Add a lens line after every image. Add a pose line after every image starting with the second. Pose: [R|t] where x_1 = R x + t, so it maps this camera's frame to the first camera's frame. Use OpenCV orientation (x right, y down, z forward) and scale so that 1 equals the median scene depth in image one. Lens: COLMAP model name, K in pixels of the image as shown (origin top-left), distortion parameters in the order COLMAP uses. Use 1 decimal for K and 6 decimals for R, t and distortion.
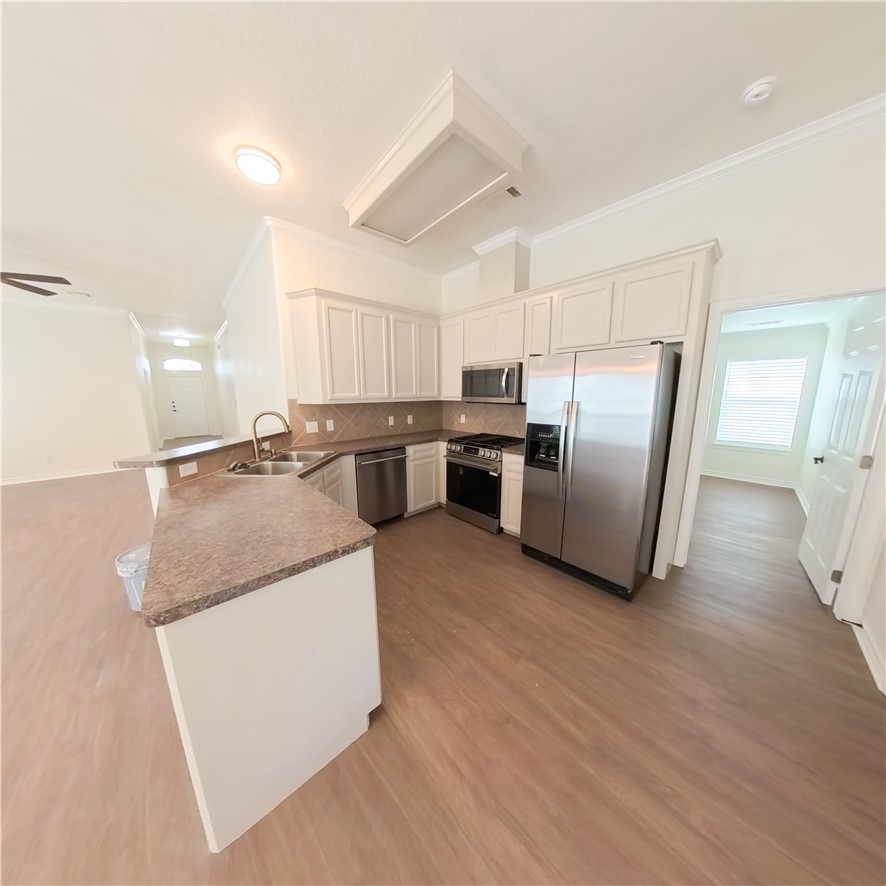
lens RADIAL K [[289.6, 0, 443.5], [0, 289.6, 444.3], [0, 0, 1]] dist [-0.017578, 0.000535]
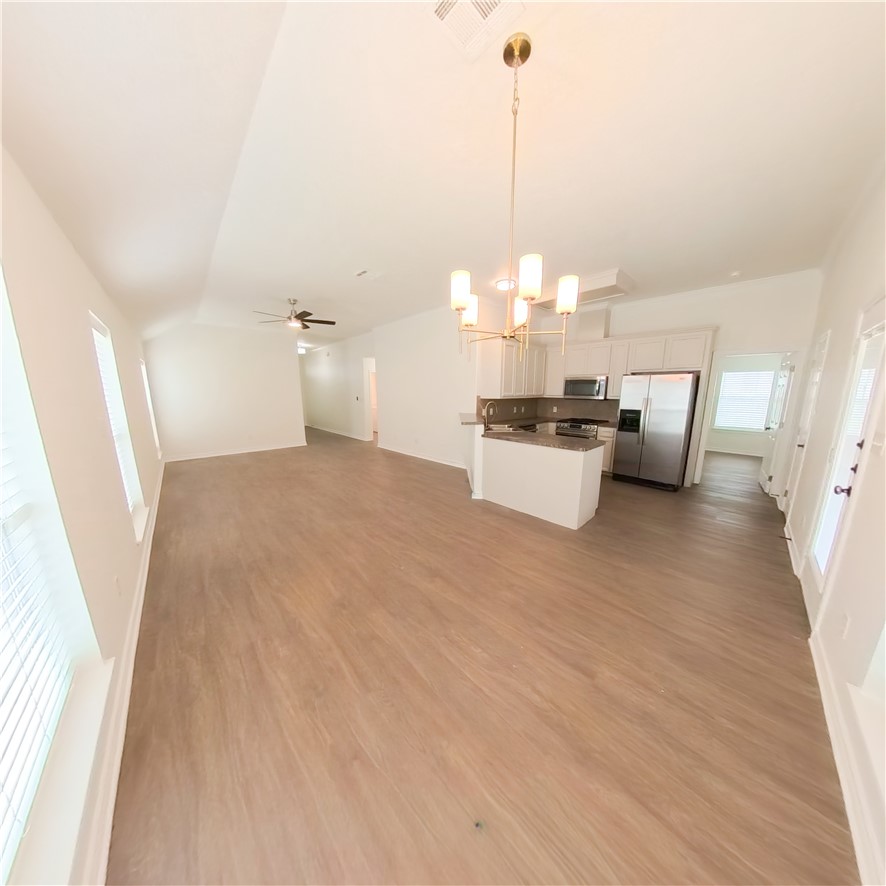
lens RADIAL K [[289.6, 0, 443.4], [0, 289.6, 444.0], [0, 0, 1]] dist [-0.017578, 0.000535]
pose [[0.999965, 0.005730, 0.006137, -0.717300], [-0.005769, 0.999963, 0.006421, 0.121265], [-0.006100, -0.006456, 0.999961, -0.733842]]
